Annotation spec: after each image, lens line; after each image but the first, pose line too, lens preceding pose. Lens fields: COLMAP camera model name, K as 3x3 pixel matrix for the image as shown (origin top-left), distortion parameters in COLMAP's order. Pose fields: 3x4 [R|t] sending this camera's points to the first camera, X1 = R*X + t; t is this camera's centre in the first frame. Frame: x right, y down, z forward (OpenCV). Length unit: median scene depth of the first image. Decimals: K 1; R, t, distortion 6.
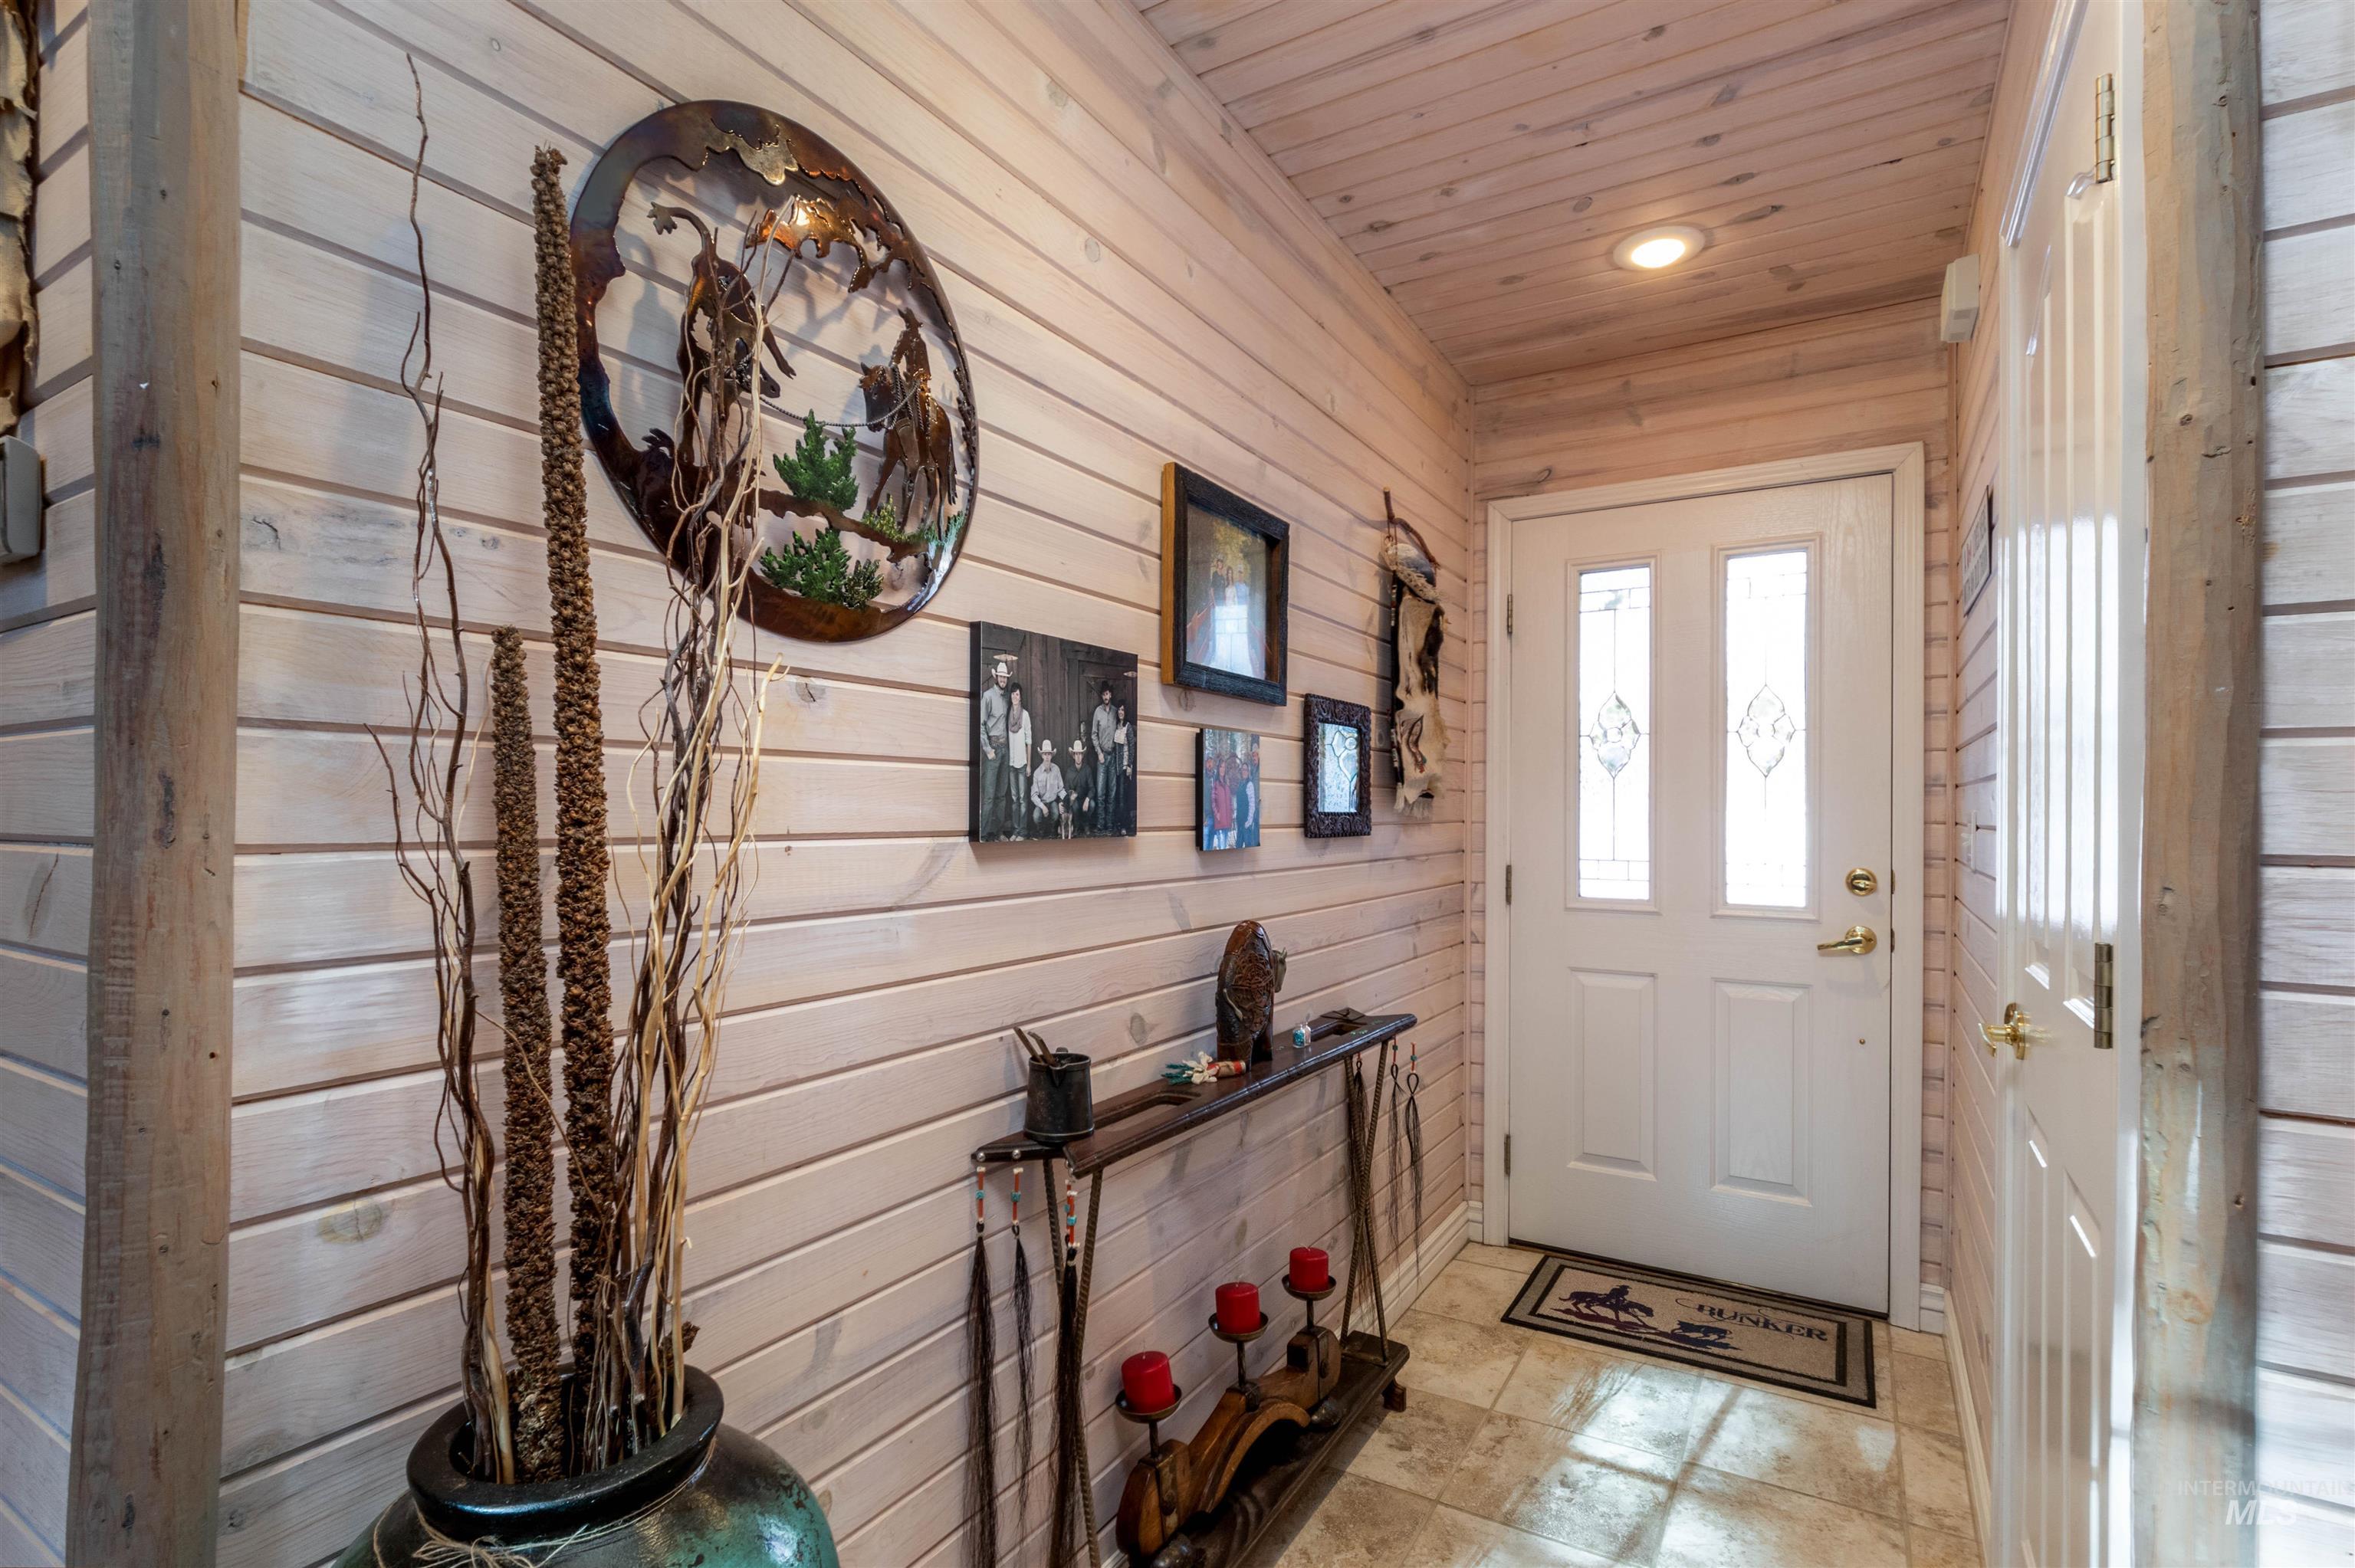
lens RADIAL K [[1130.0, 0, 1175.5], [0, 1130.0, 797.3], [0, 0, 1]] dist [0.003059, -0.000421]
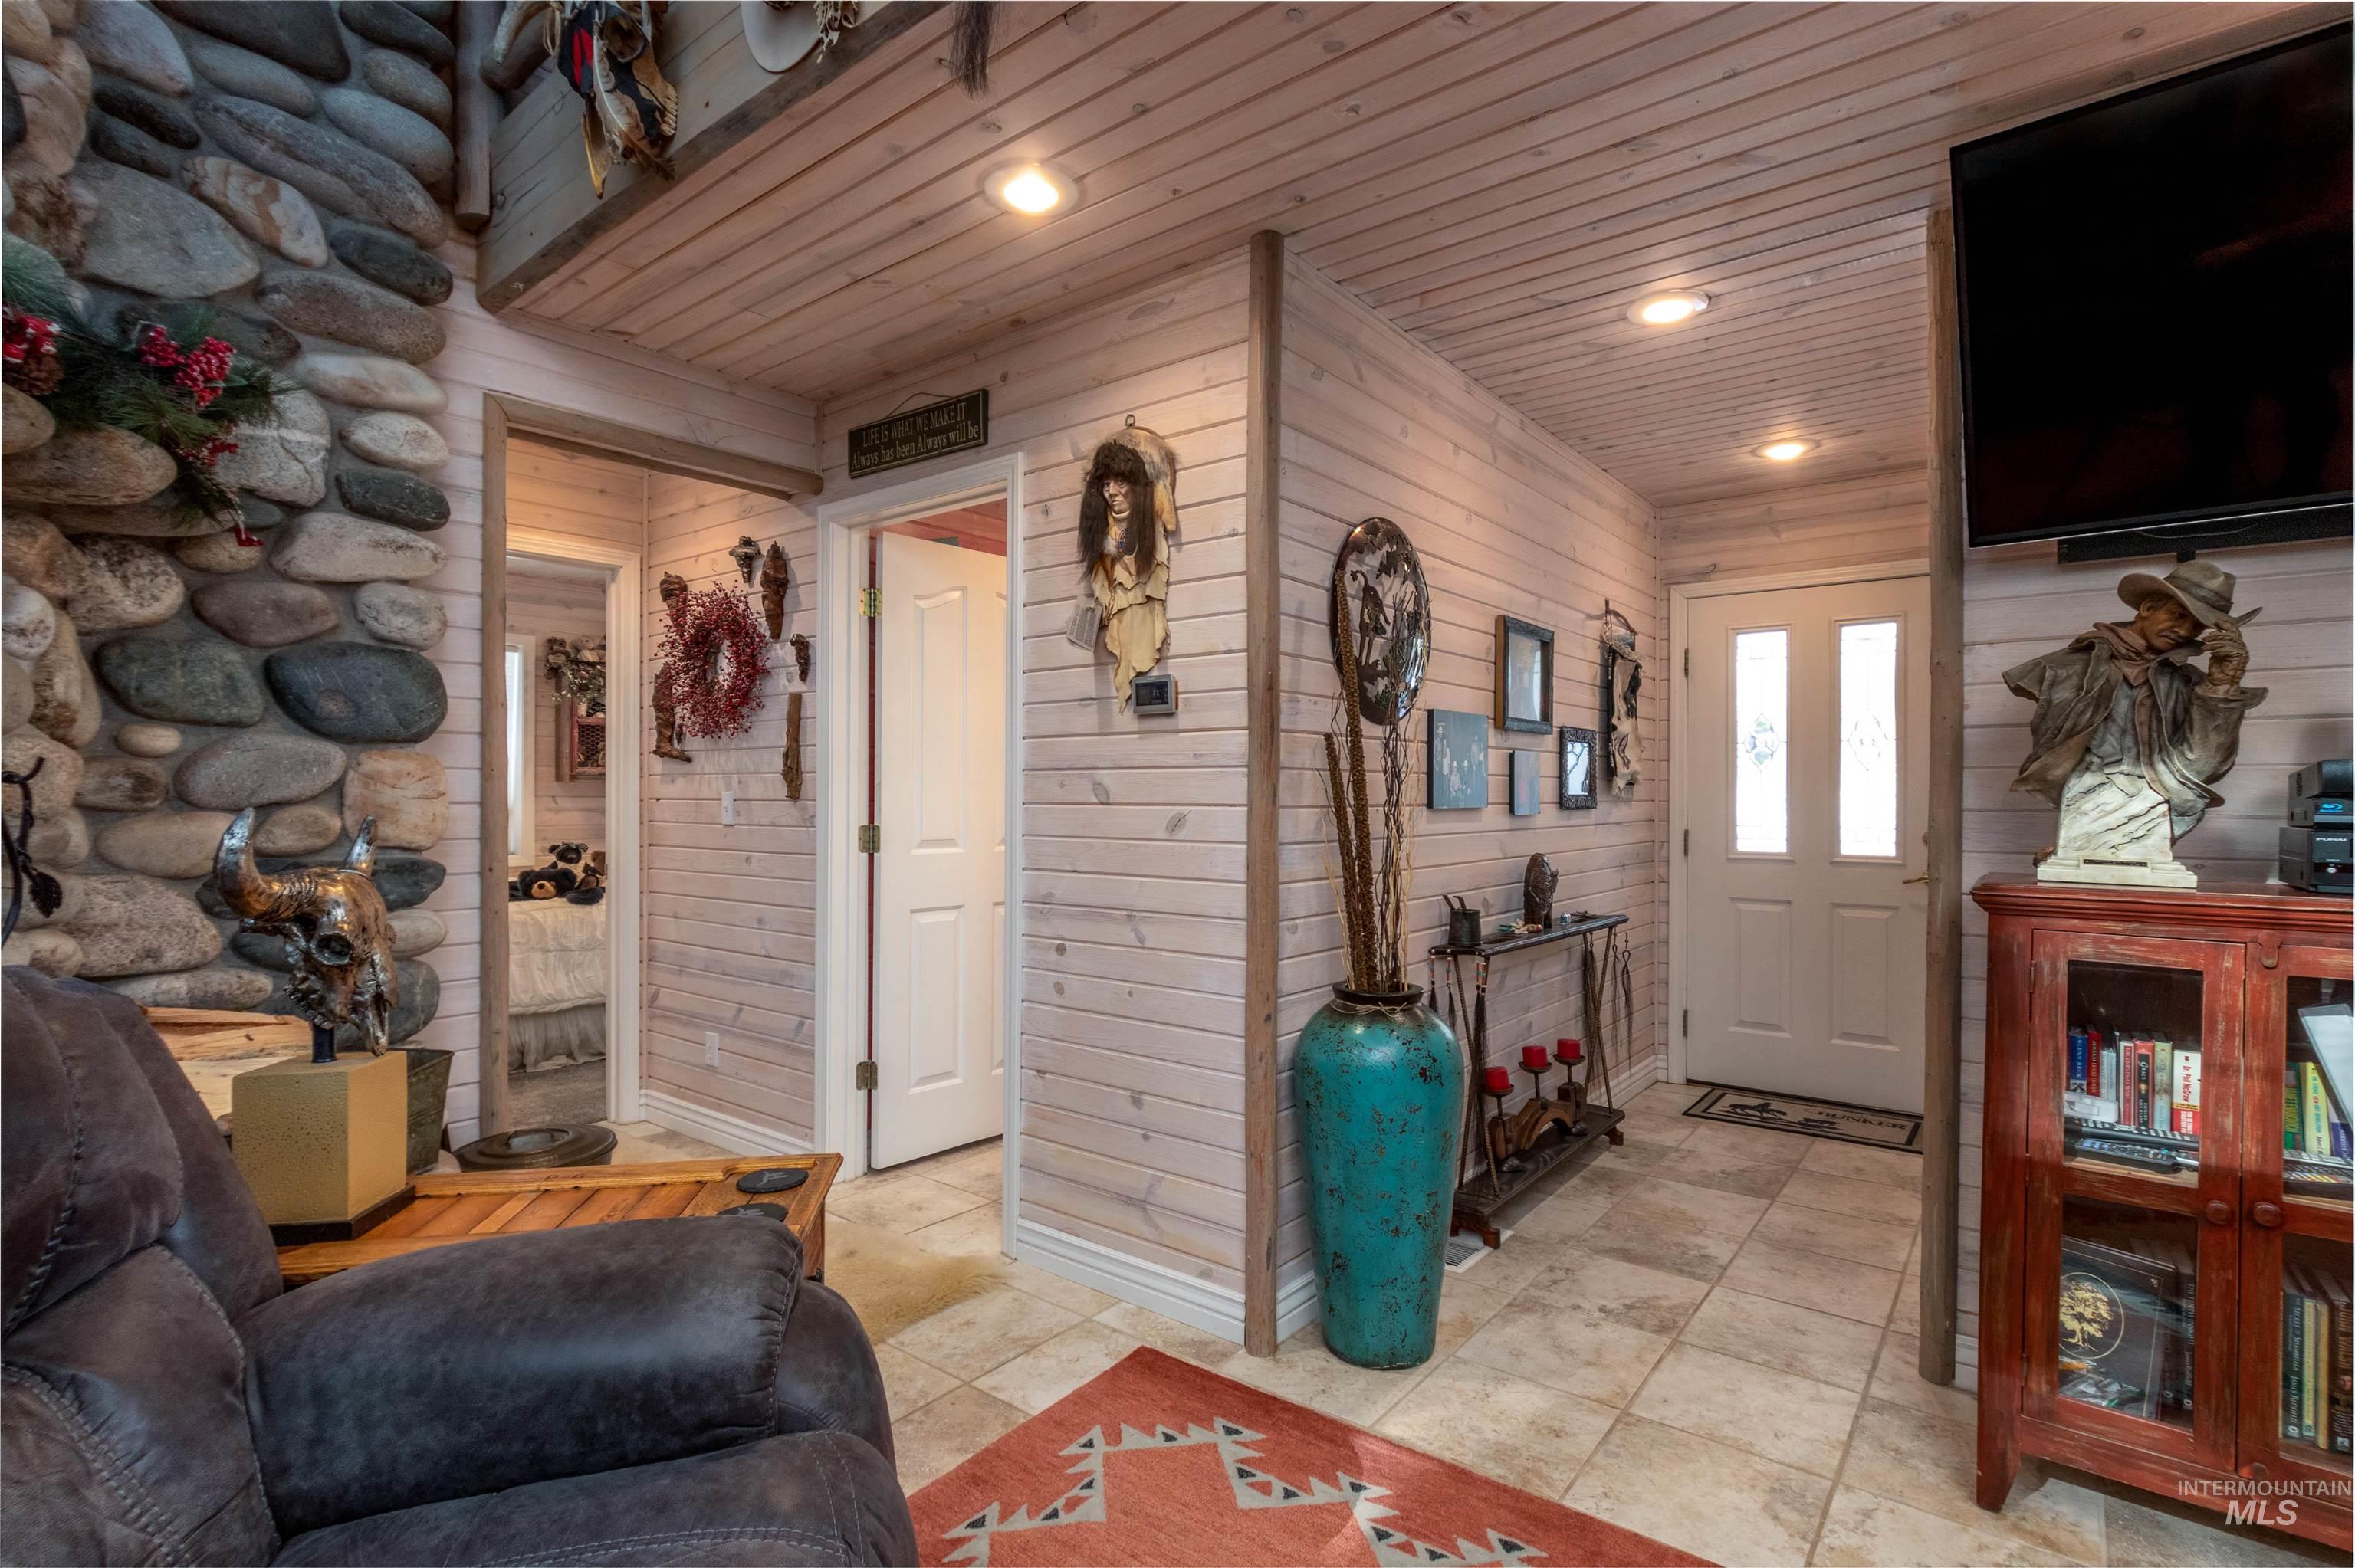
lens RADIAL K [[1130.0, 0, 1109.9], [0, 1130.0, 789.6], [0, 0, 1]] dist [0.003059, -0.000421]
pose [[0.984301, -0.004025, -0.176454, -0.227553], [0.005359, 0.999961, 0.007088, -0.009407], [0.176418, -0.007923, 0.984283, -0.722685]]
